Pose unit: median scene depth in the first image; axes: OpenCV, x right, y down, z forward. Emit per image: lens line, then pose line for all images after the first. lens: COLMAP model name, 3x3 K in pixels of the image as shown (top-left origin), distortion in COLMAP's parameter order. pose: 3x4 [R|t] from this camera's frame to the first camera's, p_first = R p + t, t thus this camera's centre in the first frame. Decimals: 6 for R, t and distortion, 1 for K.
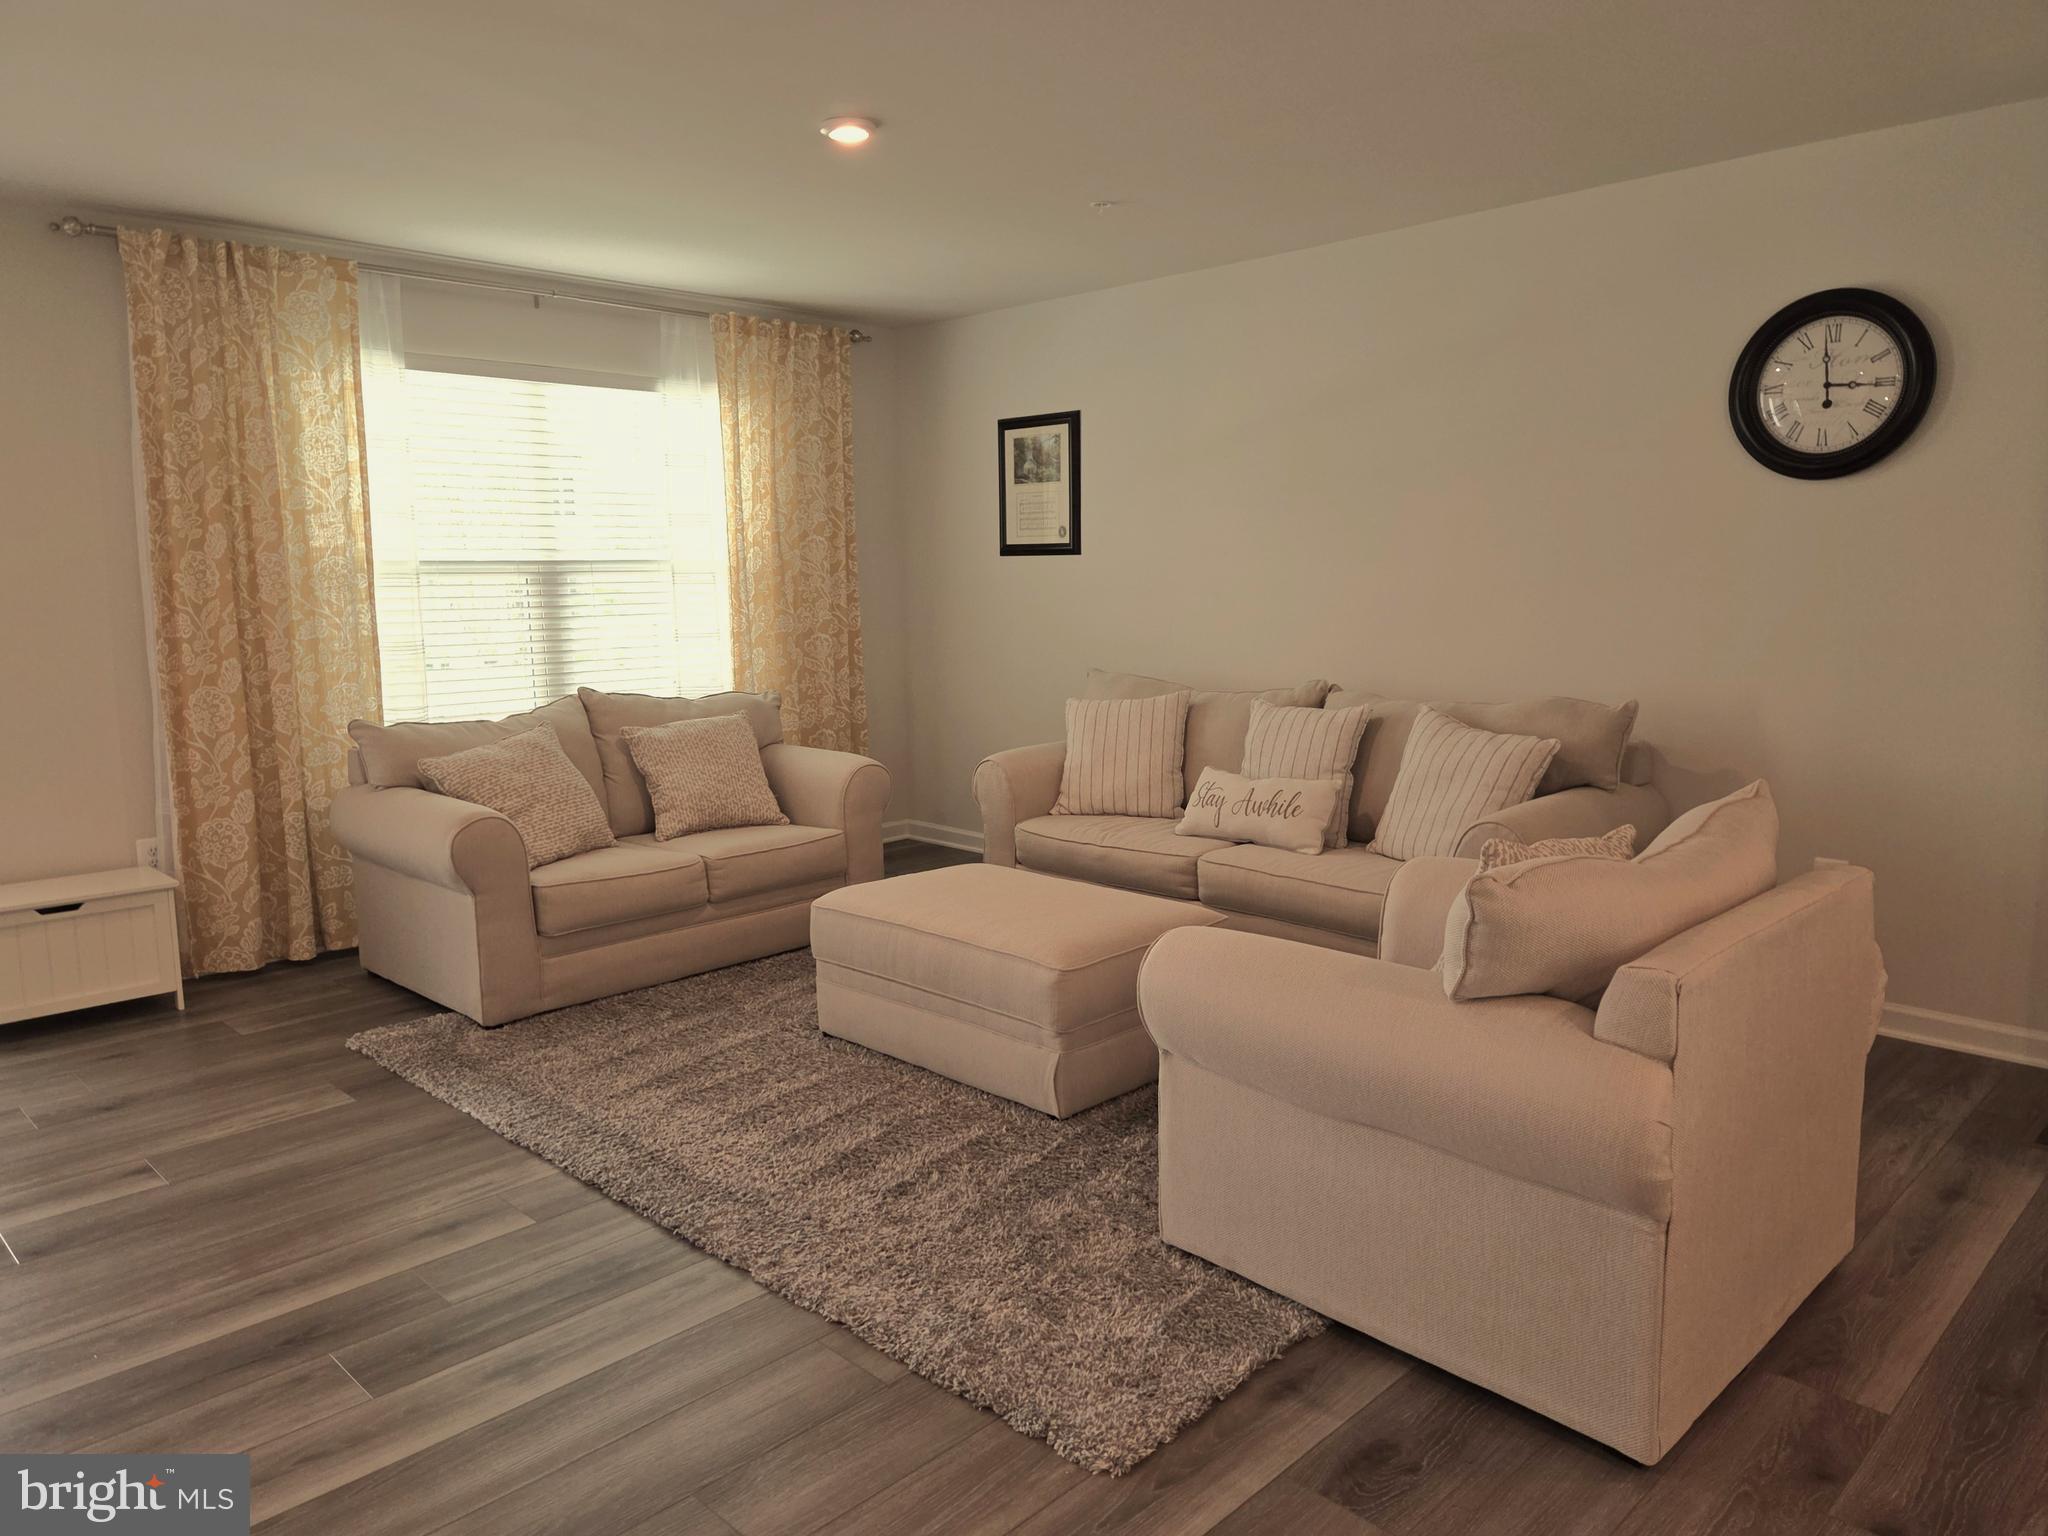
lens RADIAL K [[1408.8, 0, 1020.2], [0, 1408.8, 755.2], [0, 0, 1]] dist [0.068384, -0.075838]
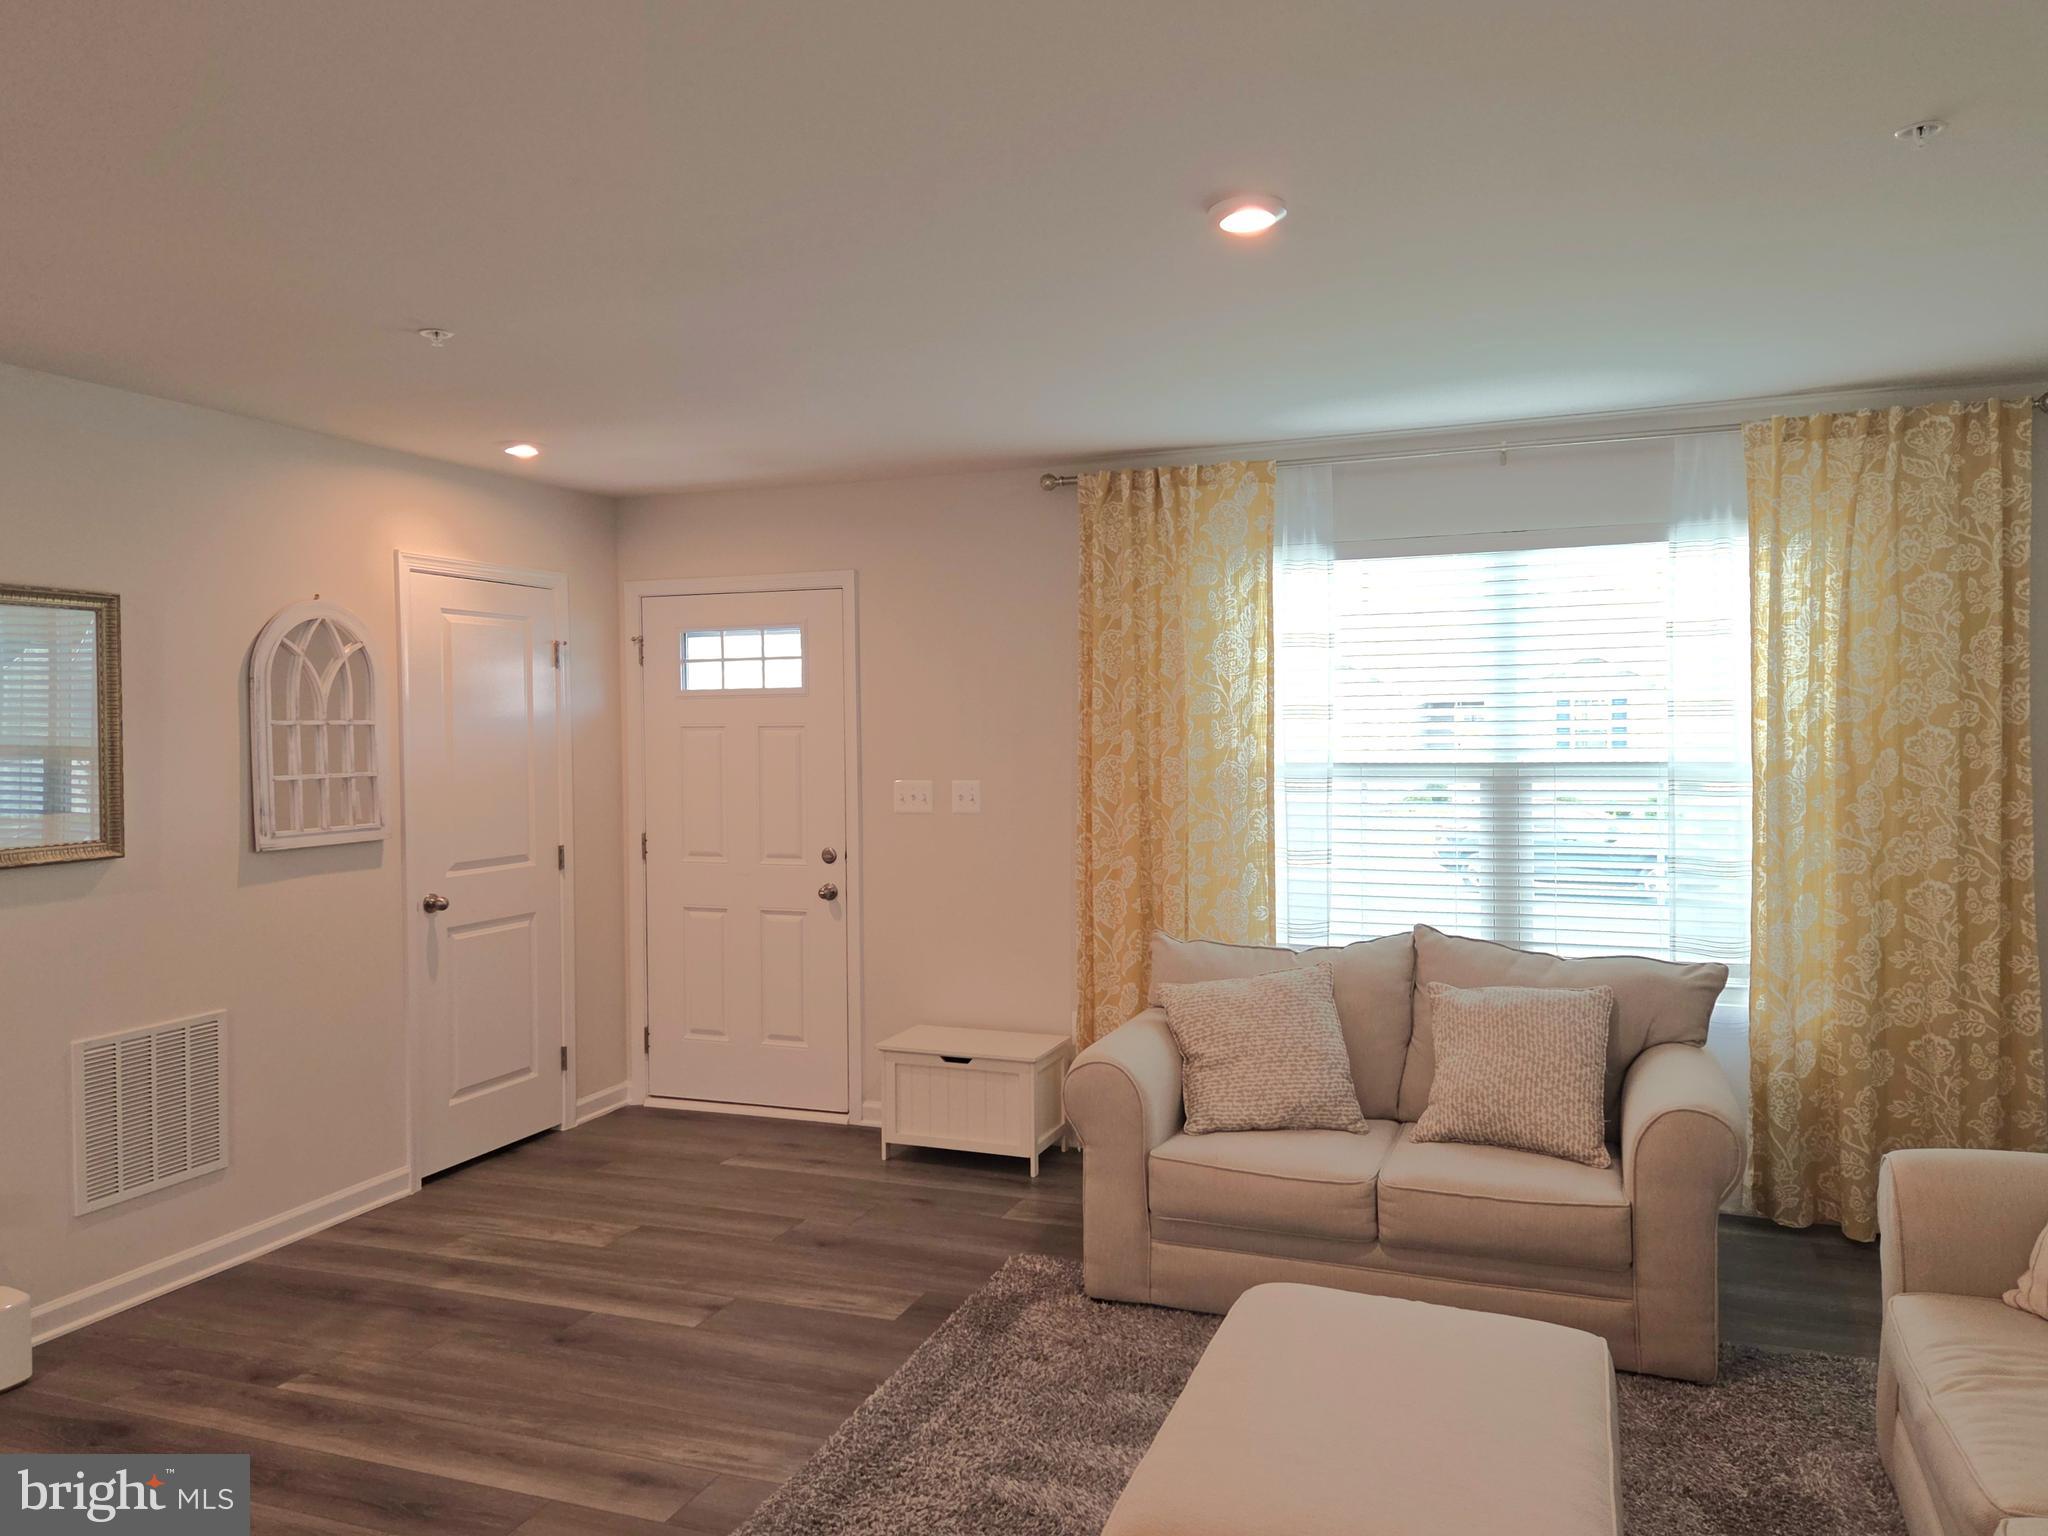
lens RADIAL K [[1408.8, 0, 1020.2], [0, 1408.8, 755.2], [0, 0, 1]] dist [0.068384, -0.075838]
pose [[0.406276, 0.016913, -0.913594, 0.348327], [-0.117529, 0.992491, -0.033892, -0.092504], [0.906160, 0.121143, 0.405213, 0.473328]]
